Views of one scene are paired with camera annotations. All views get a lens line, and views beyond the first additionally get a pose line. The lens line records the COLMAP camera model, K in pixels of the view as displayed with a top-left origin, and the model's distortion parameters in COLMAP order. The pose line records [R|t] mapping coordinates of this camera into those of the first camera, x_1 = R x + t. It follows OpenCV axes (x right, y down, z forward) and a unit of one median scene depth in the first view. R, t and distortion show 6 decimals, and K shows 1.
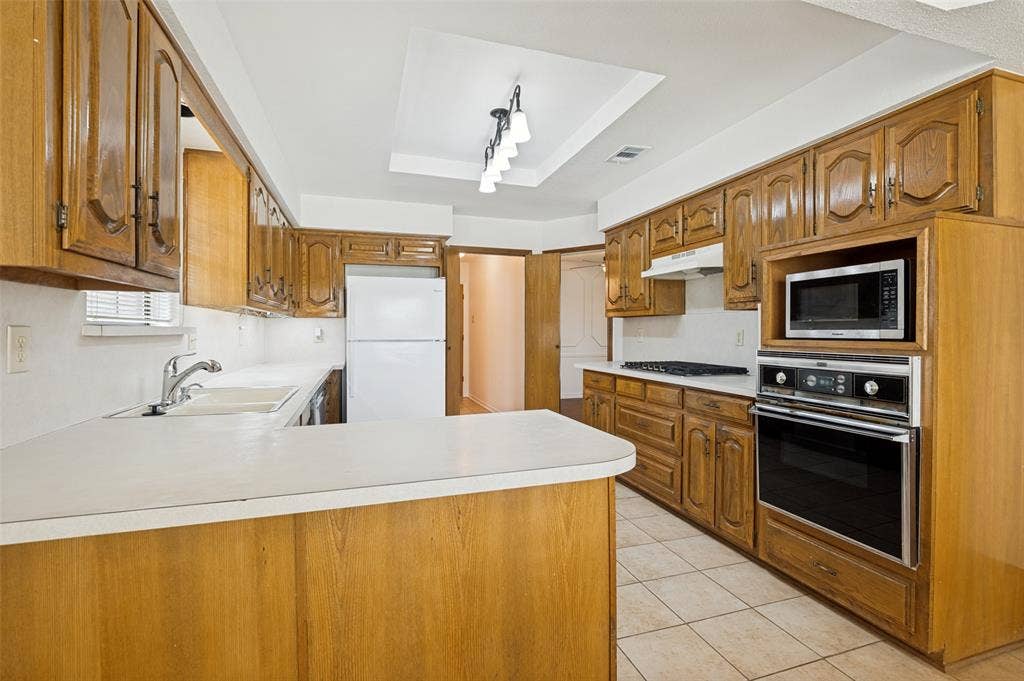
lens RADIAL K [[463.1, 0, 512.7], [0, 463.1, 336.9], [0, 0, 1]] dist [-0.010375, -0.000372]
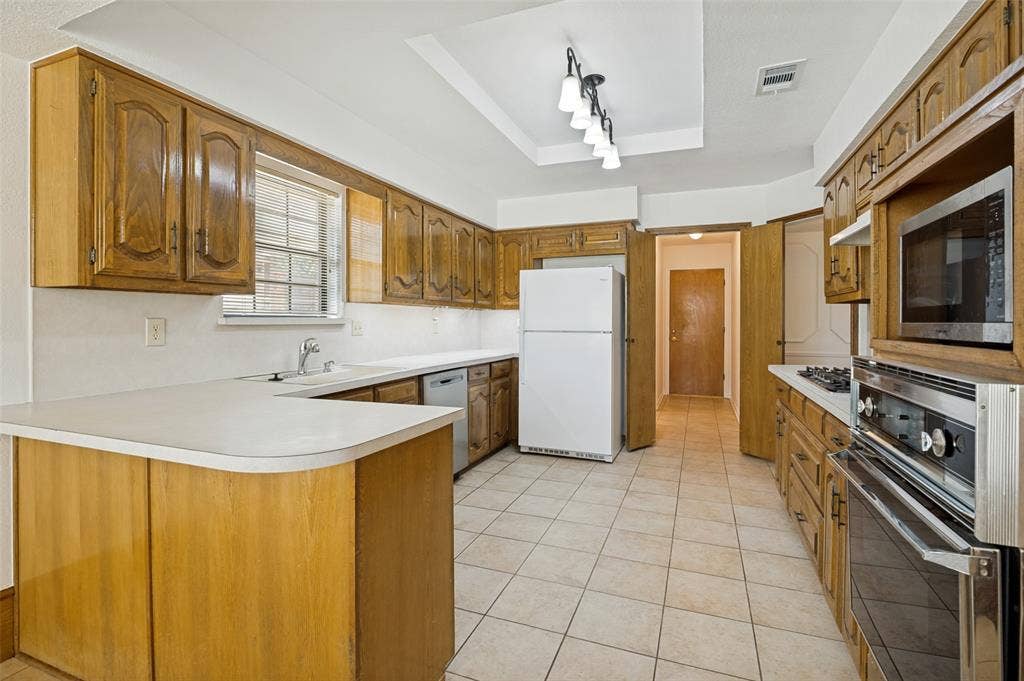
lens RADIAL K [[471.7, 0, 525.4], [0, 471.7, 324.0], [0, 0, 1]] dist [-0.017502, -0.000222]
pose [[0.780139, 0.004918, -0.625586, 0.395355], [-0.009241, 0.999951, -0.003662, -0.004133], [0.625537, 0.008638, 0.780146, 0.183830]]
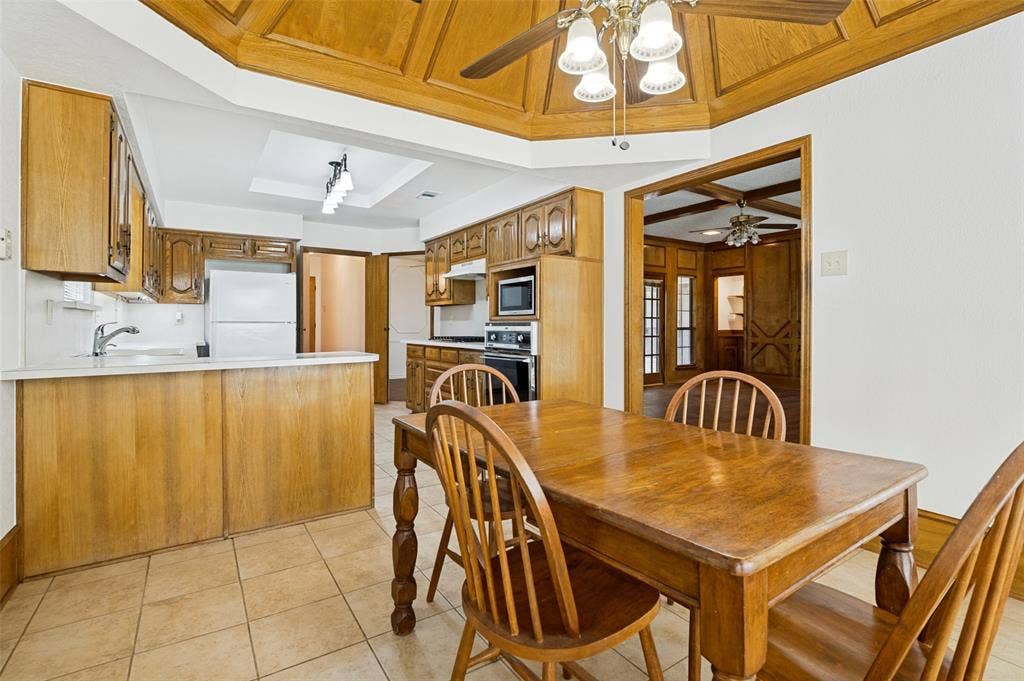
lens RADIAL K [[471.5, 0, 514.3], [0, 471.5, 327.7], [0, 0, 1]] dist [-0.000761, -0.008069]
pose [[0.960928, -0.001842, 0.276791, 0.092499], [0.003435, 0.999980, -0.005269, 0.039750], [-0.276776, 0.006013, 0.960916, -0.526458]]
